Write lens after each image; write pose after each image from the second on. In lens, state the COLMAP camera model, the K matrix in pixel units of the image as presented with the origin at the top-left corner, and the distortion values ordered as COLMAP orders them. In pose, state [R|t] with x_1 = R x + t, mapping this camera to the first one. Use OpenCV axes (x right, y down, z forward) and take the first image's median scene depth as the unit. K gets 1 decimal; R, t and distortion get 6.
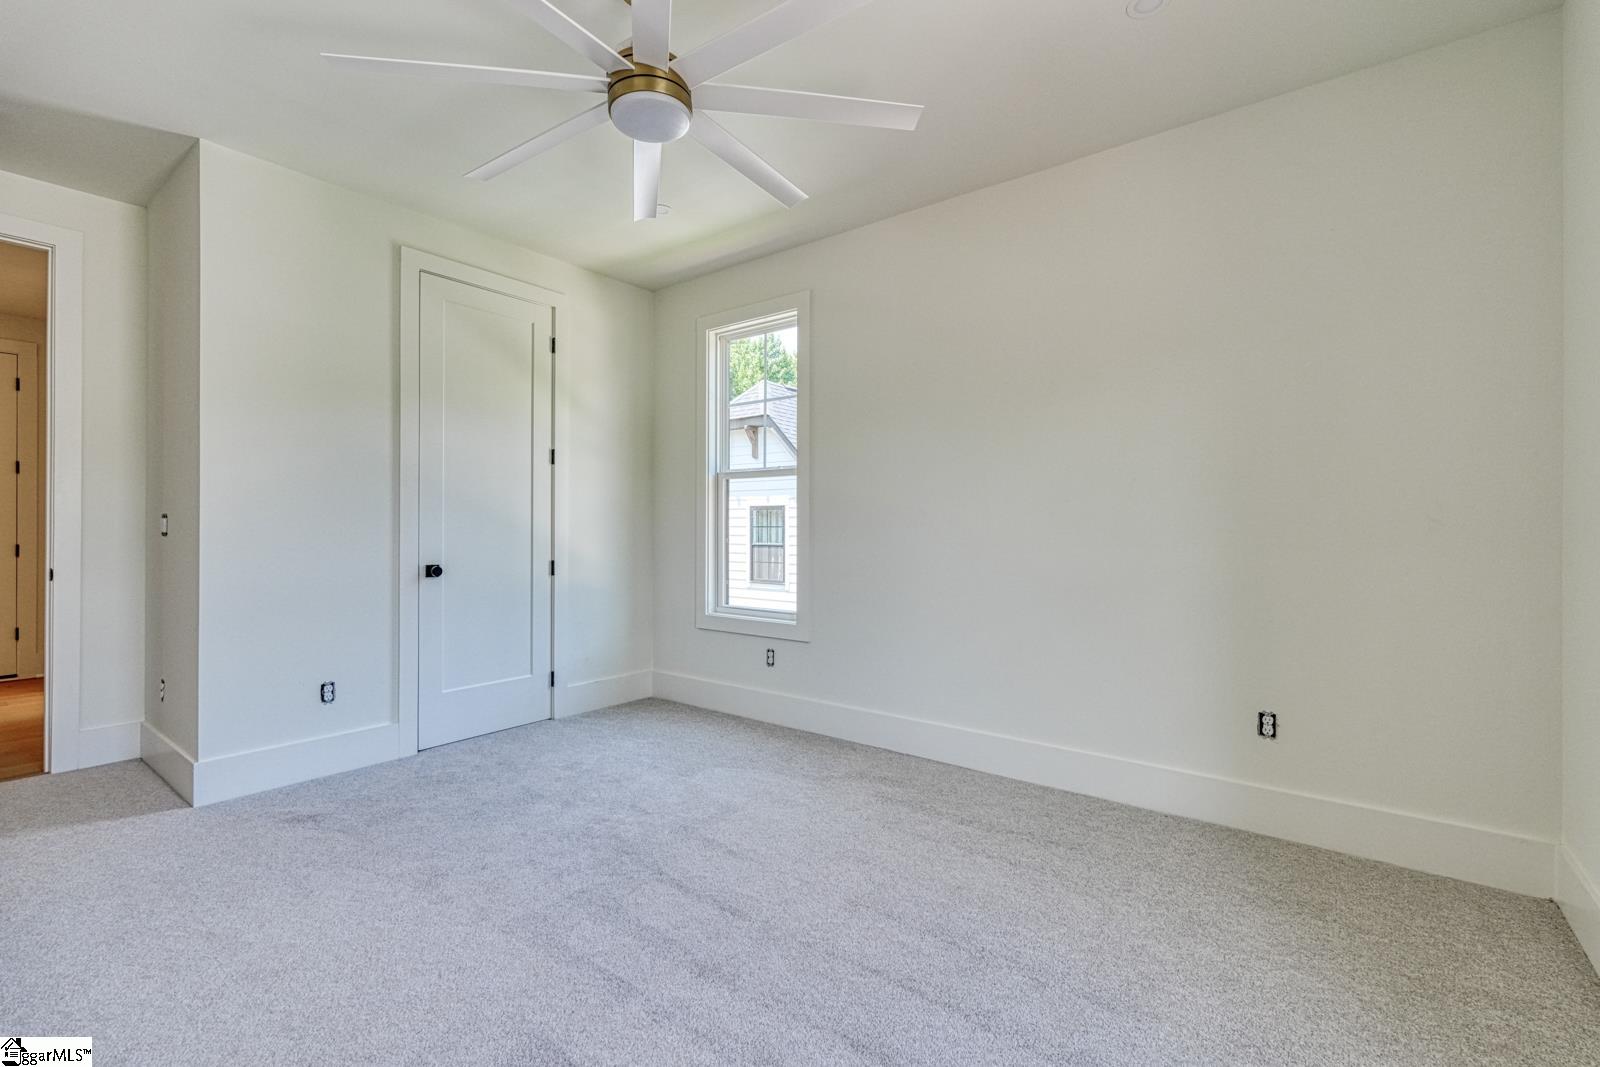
lens RADIAL K [[706.6, 0, 823.8], [0, 706.6, 528.2], [0, 0, 1]] dist [0.001058, 0.000076]
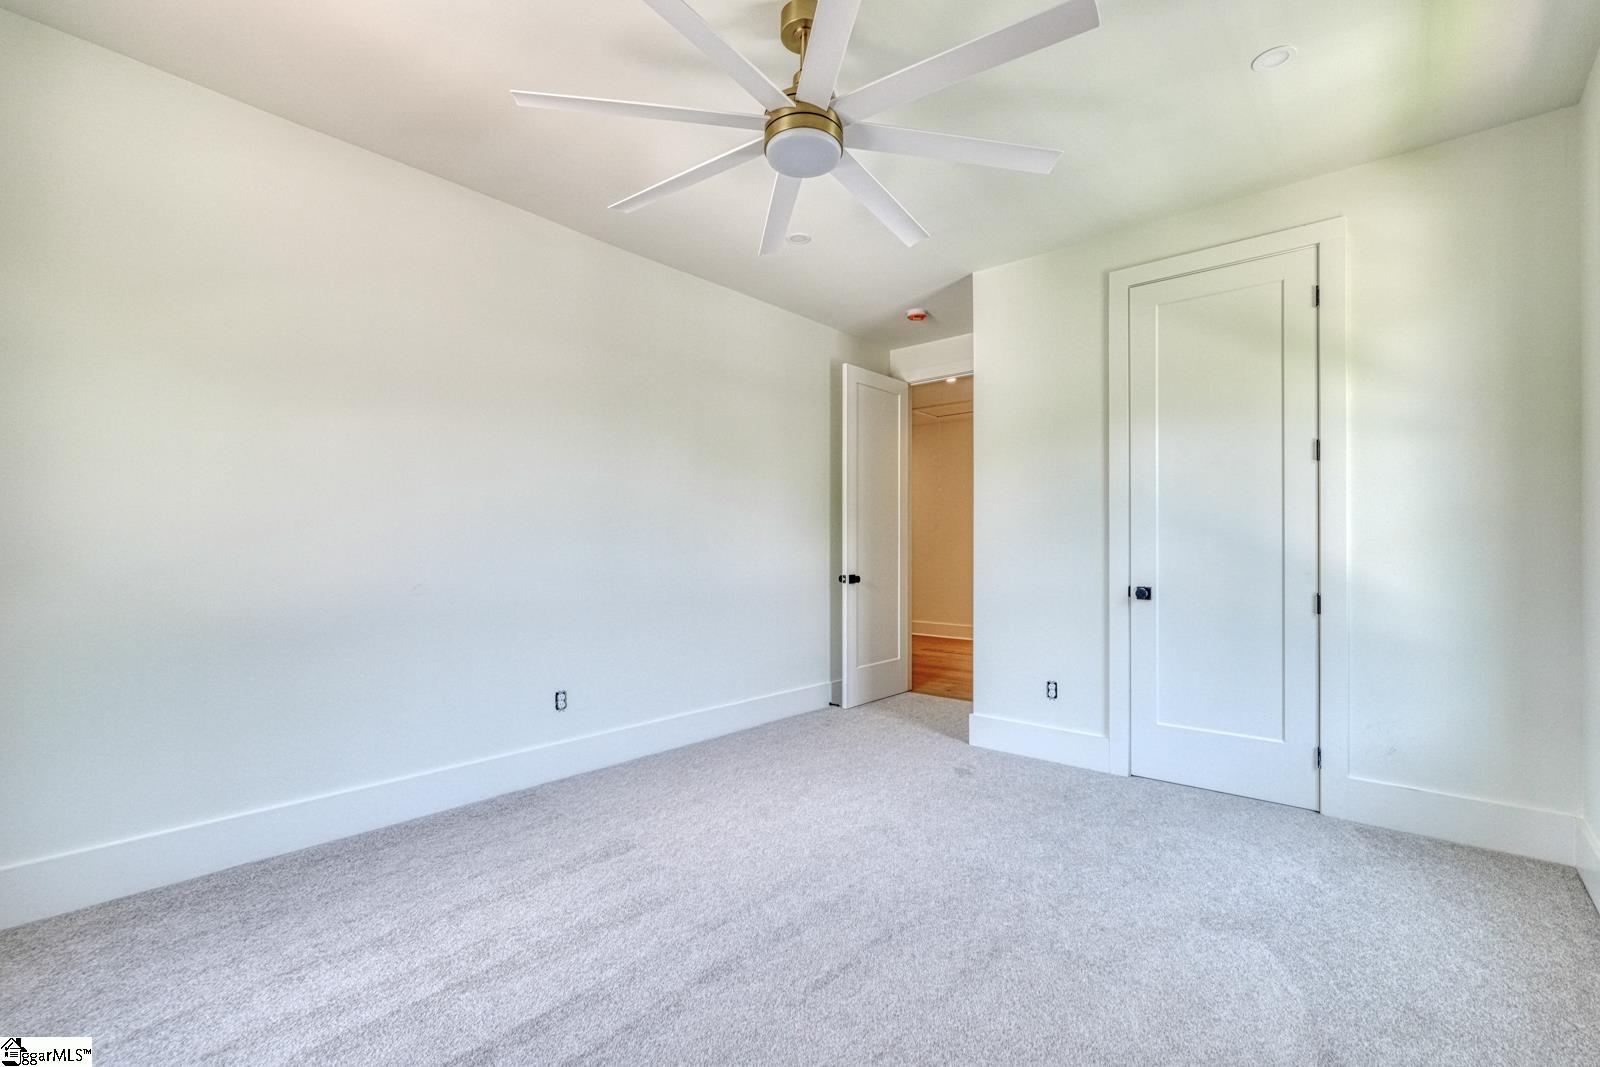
lens RADIAL K [[740.0, 0, 822.1], [0, 740.0, 547.8], [0, 0, 1]] dist [0.010622, -0.000304]
pose [[-0.076603, 0.000820, -0.997061, 0.498138], [-0.005068, 0.999986, 0.001212, -0.000279], [0.997049, 0.005146, -0.076597, 0.661322]]
